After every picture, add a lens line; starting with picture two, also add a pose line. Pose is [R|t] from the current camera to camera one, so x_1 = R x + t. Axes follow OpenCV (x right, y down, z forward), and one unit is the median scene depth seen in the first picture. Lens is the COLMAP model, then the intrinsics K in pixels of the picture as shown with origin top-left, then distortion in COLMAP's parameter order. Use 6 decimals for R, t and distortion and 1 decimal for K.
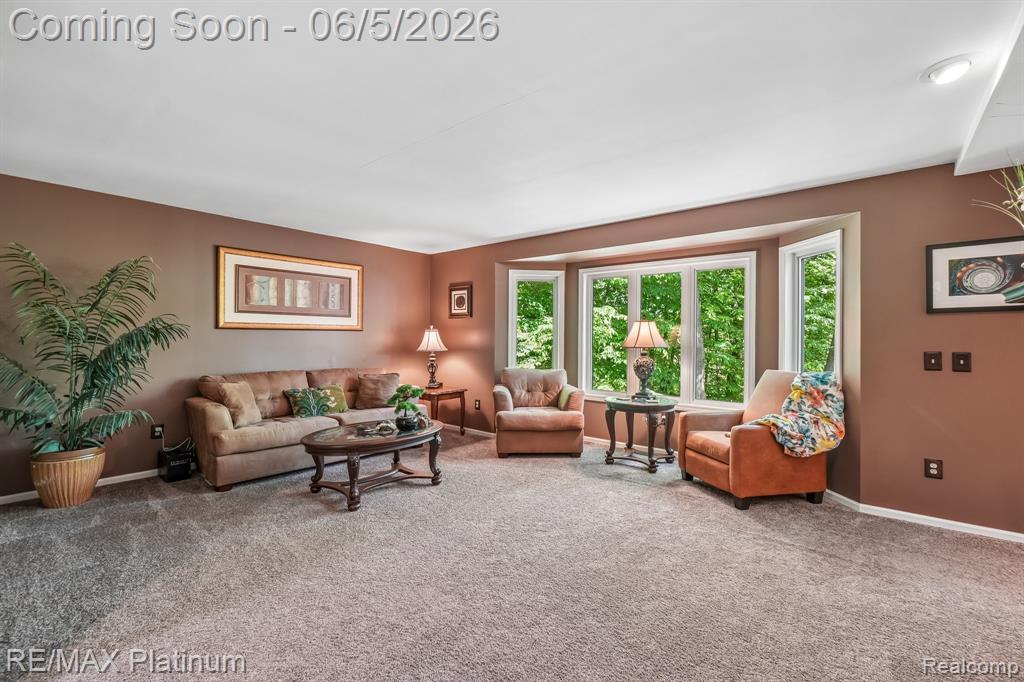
lens RADIAL K [[443.3, 0, 515.1], [0, 443.3, 339.4], [0, 0, 1]] dist [-0.002581, 0.000206]
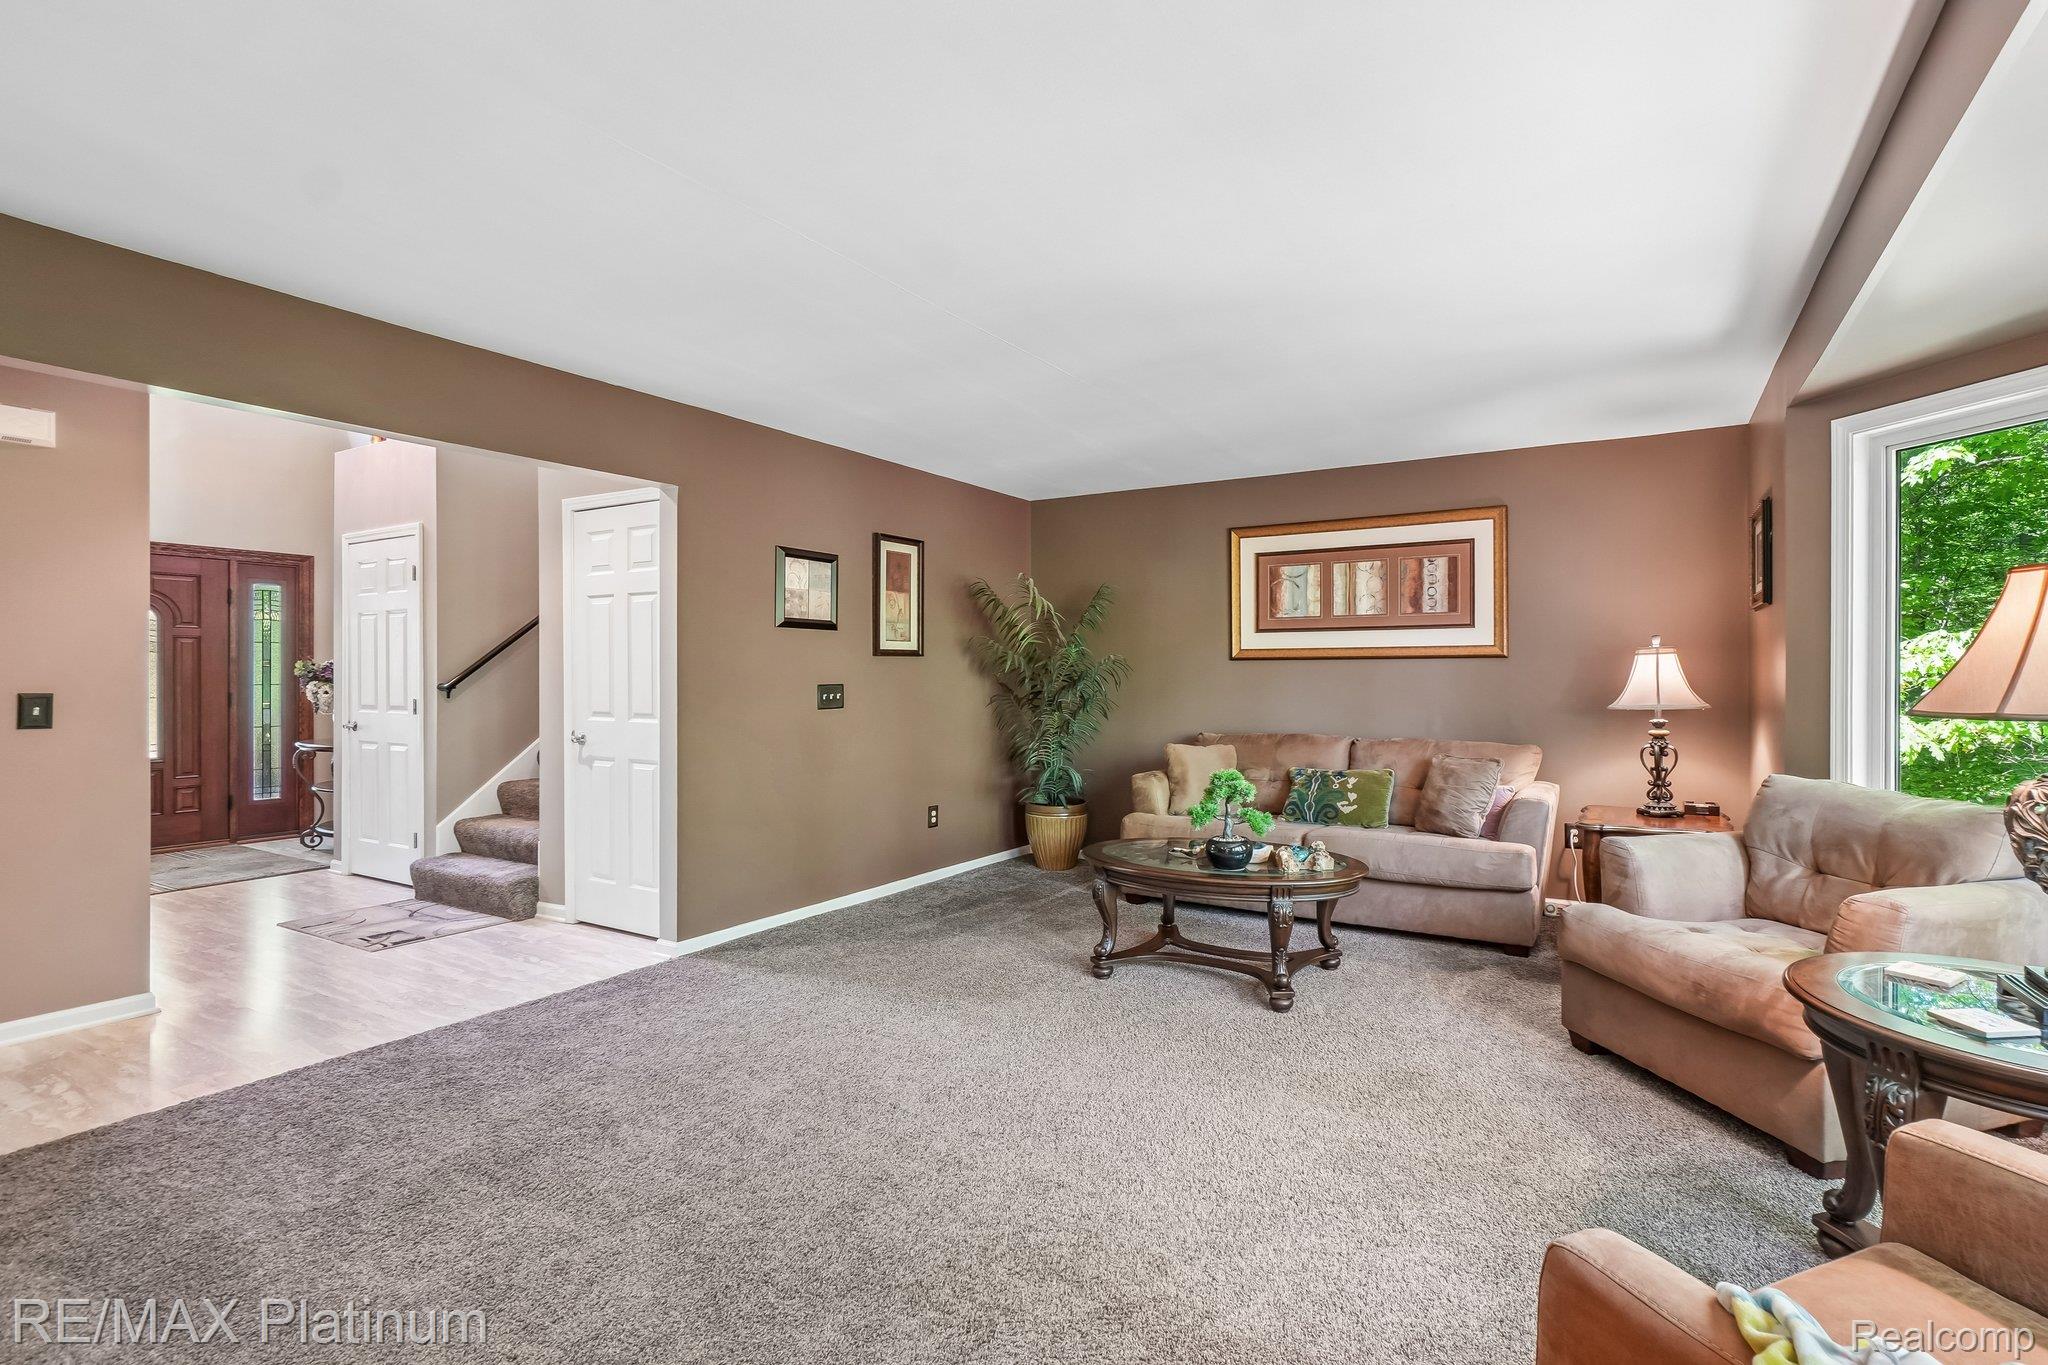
lens RADIAL K [[911.7, 0, 1100.6], [0, 911.7, 676.9], [0, 0, 1]] dist [-0.000846, 0.000276]
pose [[0.202358, -0.000755, -0.979311, 0.515791], [-0.000385, 1.000000, -0.000850, 0.001166], [0.979312, 0.000549, 0.202357, 0.504073]]
